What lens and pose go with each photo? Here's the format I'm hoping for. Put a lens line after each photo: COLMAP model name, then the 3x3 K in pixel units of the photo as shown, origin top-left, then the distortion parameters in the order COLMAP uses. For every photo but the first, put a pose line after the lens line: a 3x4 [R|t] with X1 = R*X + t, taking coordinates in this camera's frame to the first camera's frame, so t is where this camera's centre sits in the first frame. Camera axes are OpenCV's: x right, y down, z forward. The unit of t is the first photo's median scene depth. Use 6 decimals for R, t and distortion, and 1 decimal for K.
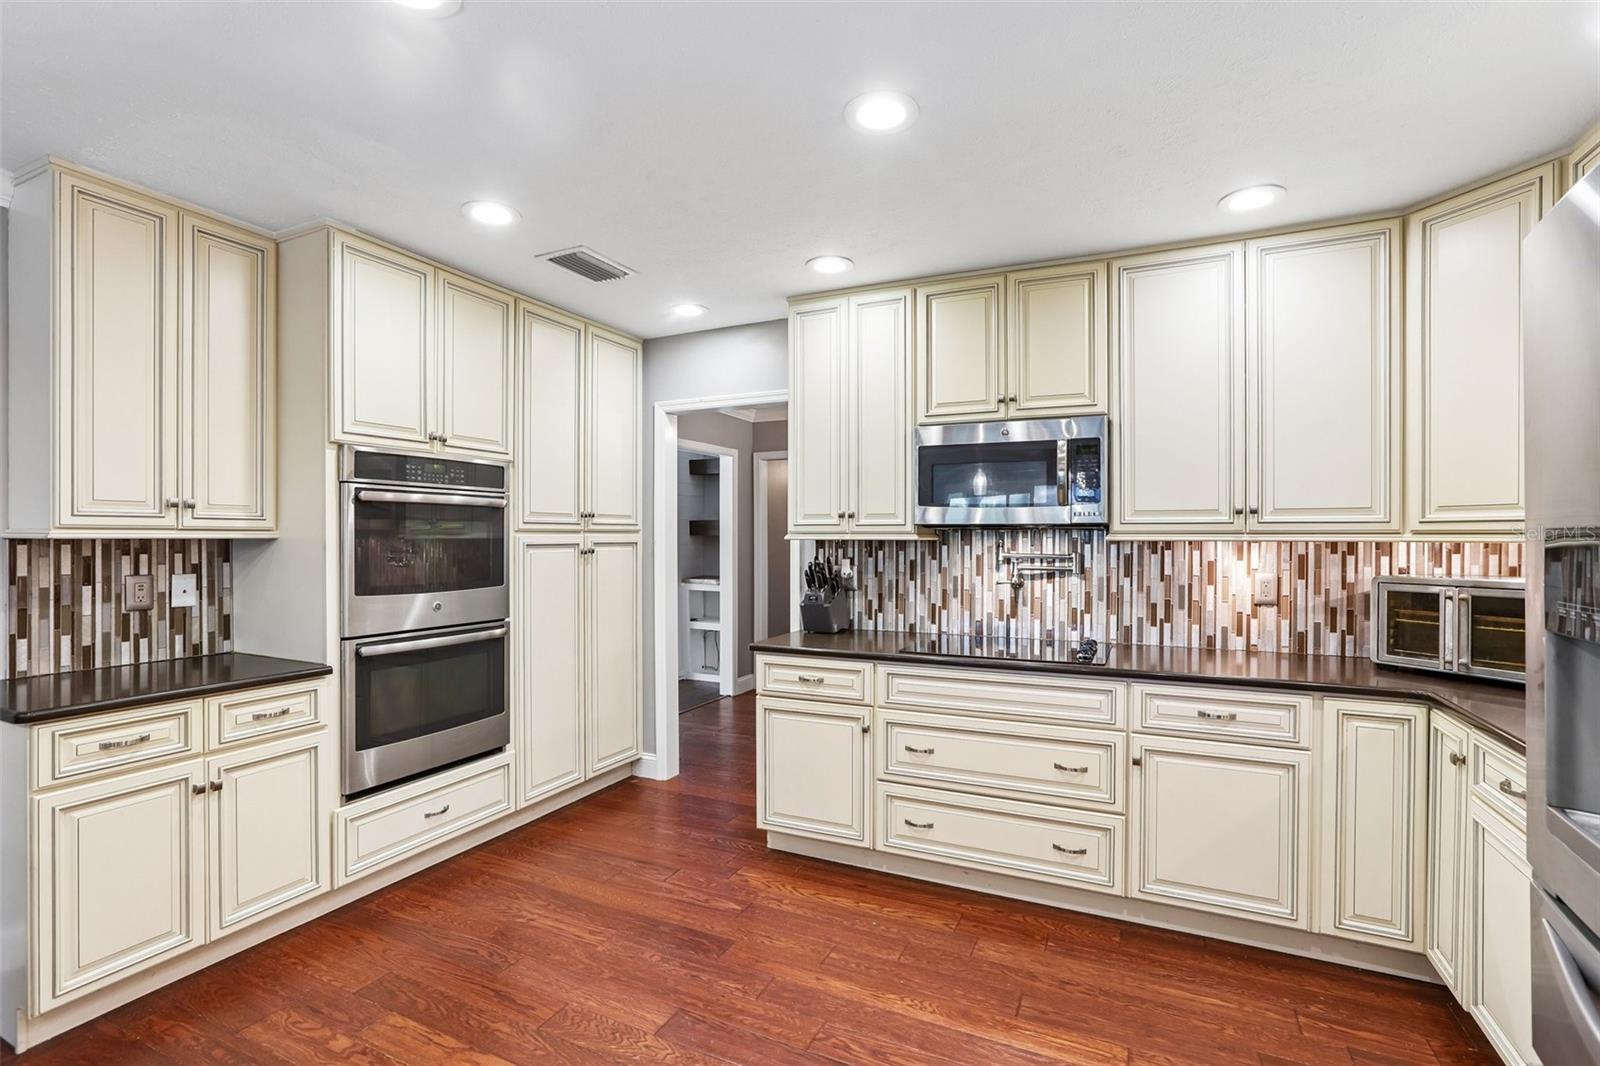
lens RADIAL K [[746.3, 0, 824.9], [0, 746.3, 539.5], [0, 0, 1]] dist [-0.026565, 0.000434]
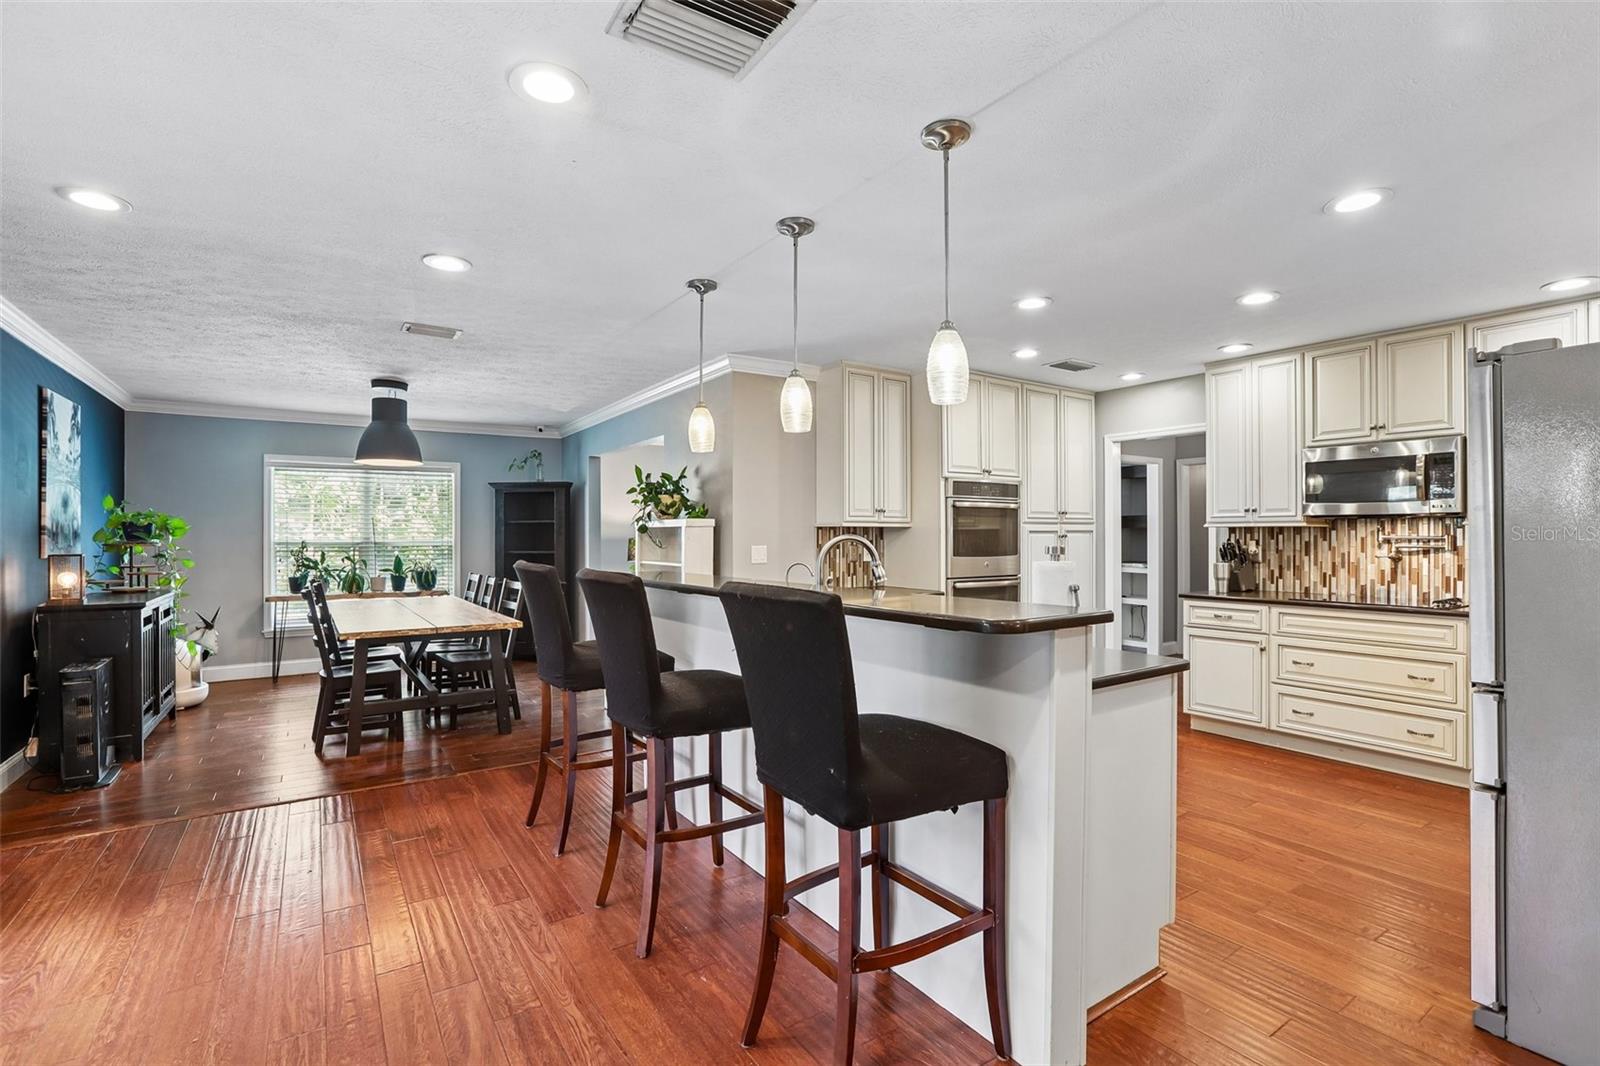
lens RADIAL K [[755.6, 0, 793.2], [0, 755.6, 530.3], [0, 0, 1]] dist [-0.045269, 0.027148]
pose [[0.847126, -0.004207, -0.531376, 0.046562], [-0.000251, 0.999965, -0.008318, 0.020601], [0.531392, 0.007179, 0.847096, -0.742491]]
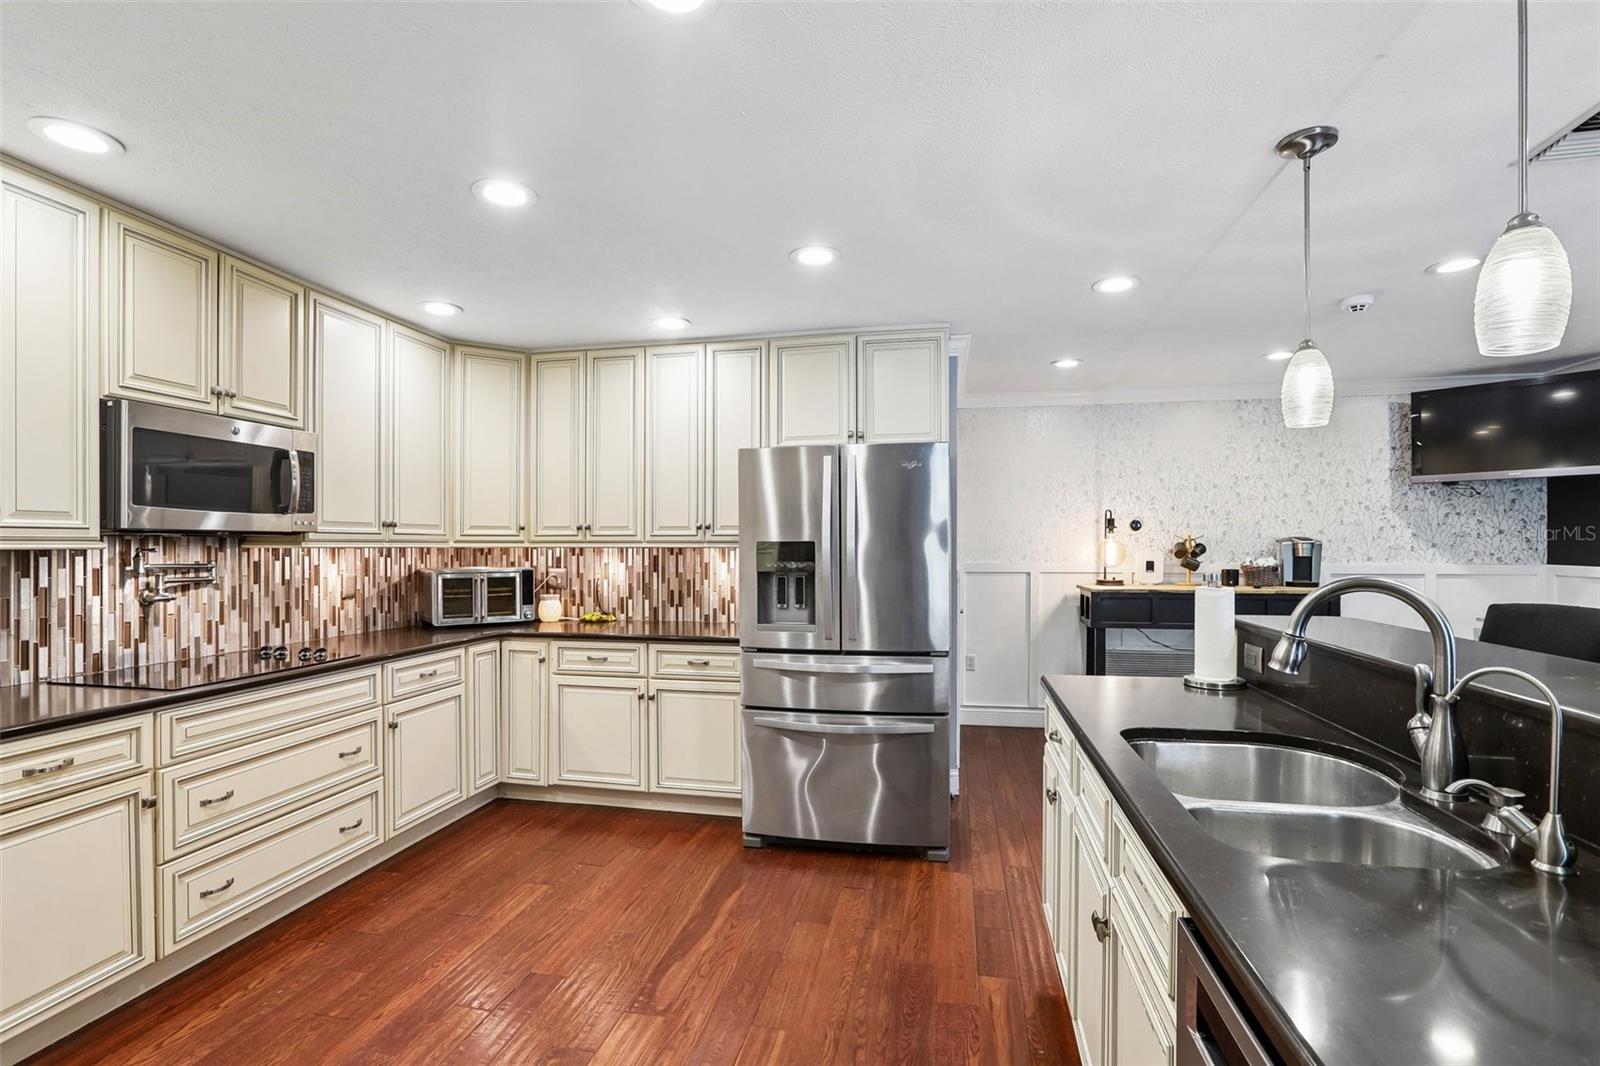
lens RADIAL K [[740.7, 0, 790.9], [0, 740.7, 548.7], [0, 0, 1]] dist [-0.031914, 0.000681]
pose [[-0.237116, -0.005917, 0.971463, -0.716432], [0.001363, 0.999978, 0.006423, -0.003187], [-0.971480, 0.002847, -0.237103, 0.498000]]
